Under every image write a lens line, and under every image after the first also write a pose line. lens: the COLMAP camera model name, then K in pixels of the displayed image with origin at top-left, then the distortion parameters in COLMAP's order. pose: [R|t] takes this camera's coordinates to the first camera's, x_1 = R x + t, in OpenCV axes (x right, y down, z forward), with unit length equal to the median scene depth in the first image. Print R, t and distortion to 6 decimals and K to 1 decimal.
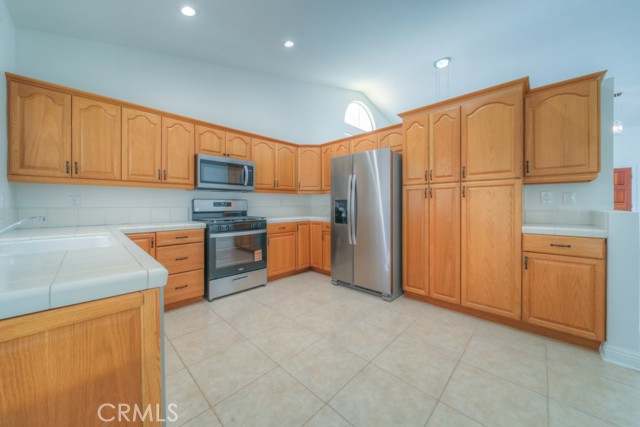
lens RADIAL K [[227.7, 0, 323.4], [0, 227.7, 202.6], [0, 0, 1]] dist [-0.001057, -0.000014]
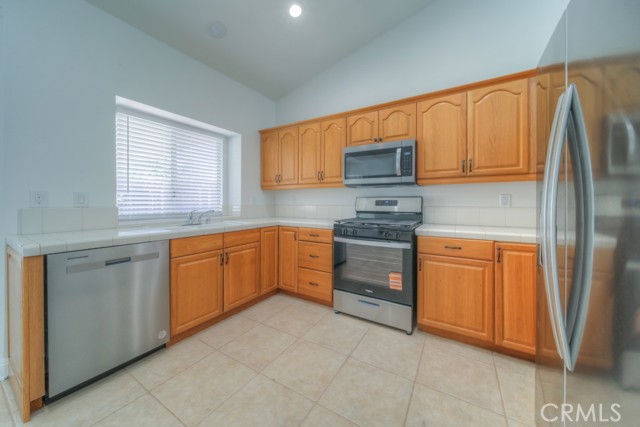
lens RADIAL K [[227.7, 0, 323.4], [0, 227.7, 202.6], [0, 0, 1]] dist [-0.001057, -0.000014]
pose [[0.215008, 0.018099, -0.976445, 0.317852], [0.017675, 0.999592, 0.022420, -0.016299], [0.976452, -0.022079, 0.214601, 0.673224]]
